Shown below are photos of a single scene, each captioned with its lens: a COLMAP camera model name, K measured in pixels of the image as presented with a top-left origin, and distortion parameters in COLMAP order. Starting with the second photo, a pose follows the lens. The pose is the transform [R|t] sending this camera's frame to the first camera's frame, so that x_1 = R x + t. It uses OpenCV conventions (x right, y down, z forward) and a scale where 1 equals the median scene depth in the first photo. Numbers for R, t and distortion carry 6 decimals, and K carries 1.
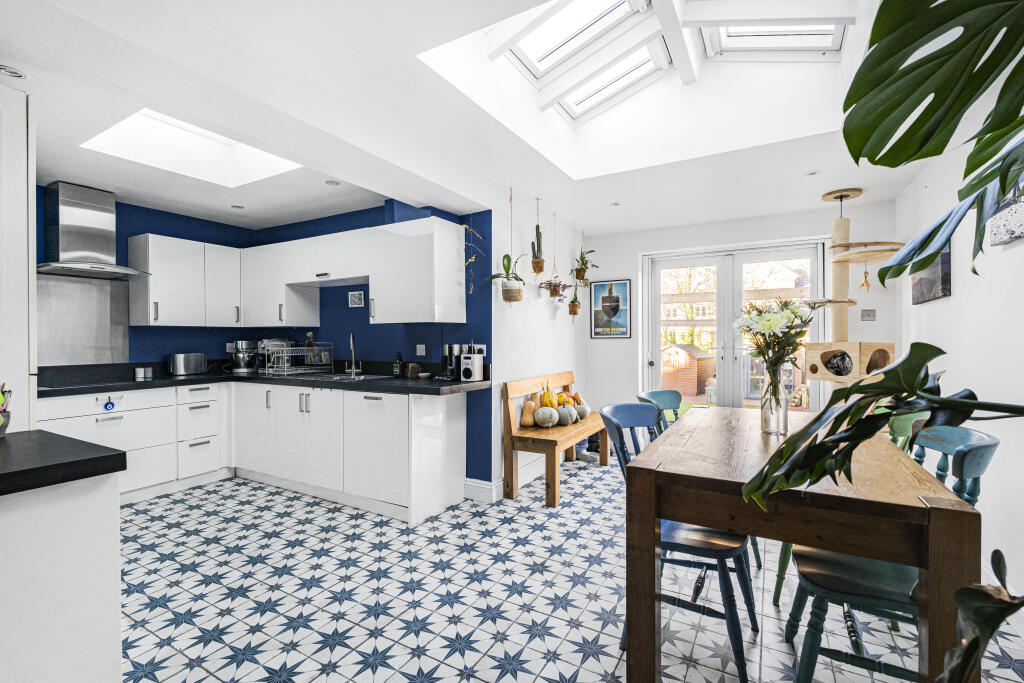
lens RADIAL K [[452.2, 0, 513.9], [0, 452.2, 340.9], [0, 0, 1]] dist [0.003039, -0.000209]
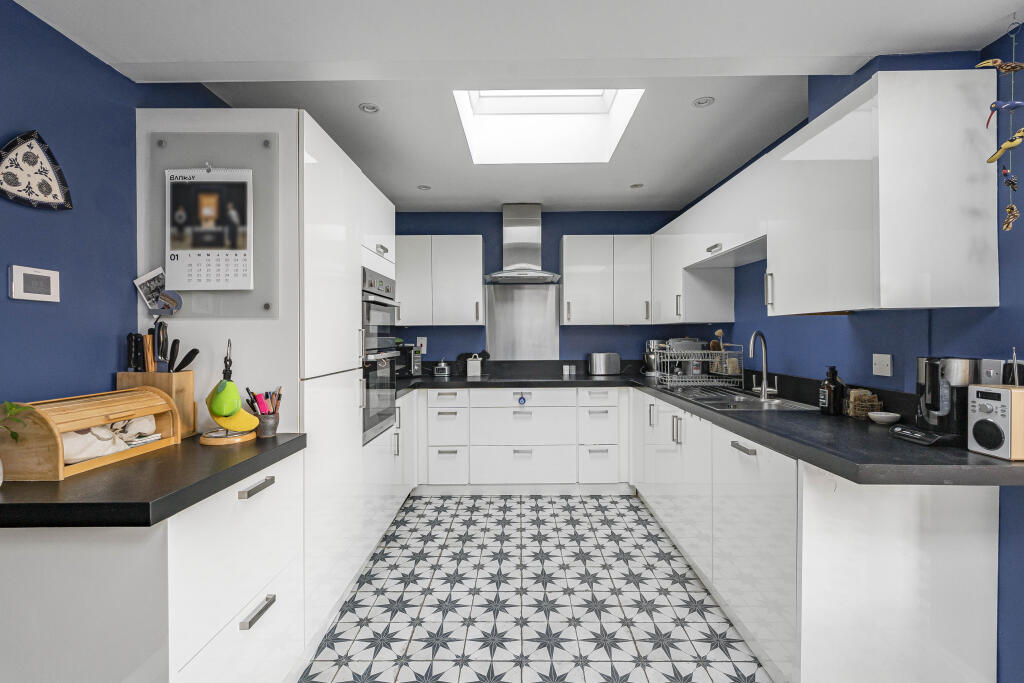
lens RADIAL K [[452.2, 0, 510.7], [0, 452.2, 337.3], [0, 0, 1]] dist [0.003039, -0.000209]
pose [[0.484914, 0.005153, -0.874547, 0.035942], [-0.000427, 0.999984, 0.005655, -0.013369], [0.874562, -0.002369, 0.484908, 0.412615]]
